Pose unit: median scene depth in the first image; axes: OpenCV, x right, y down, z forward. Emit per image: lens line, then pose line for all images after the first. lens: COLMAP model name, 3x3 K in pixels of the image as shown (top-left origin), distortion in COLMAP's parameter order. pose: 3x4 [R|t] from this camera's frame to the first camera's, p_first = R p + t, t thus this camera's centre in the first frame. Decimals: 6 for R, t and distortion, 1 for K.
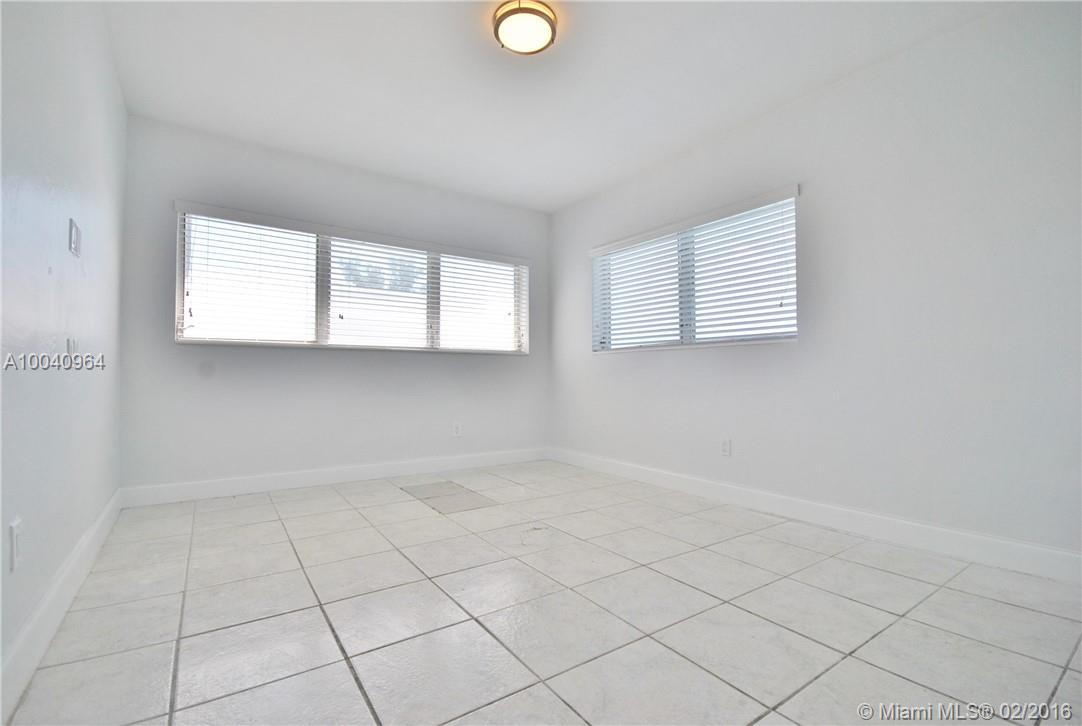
lens RADIAL K [[475.3, 0, 521.5], [0, 475.3, 375.9], [0, 0, 1]] dist [0.002398, 0.000624]
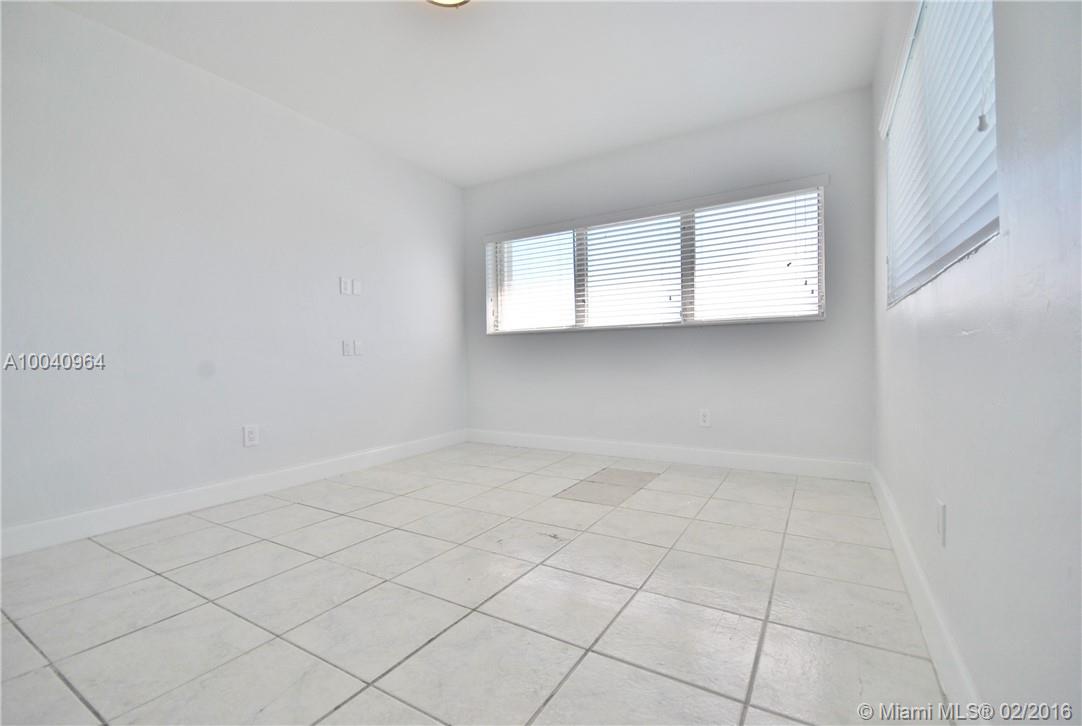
lens RADIAL K [[475.3, 0, 533.8], [0, 475.3, 365.0], [0, 0, 1]] dist [0.002398, 0.000624]
pose [[0.432834, 0.013676, -0.901370, 0.556187], [0.021914, 0.999430, 0.025687, -0.008700], [0.901207, -0.030871, 0.432287, 0.423957]]
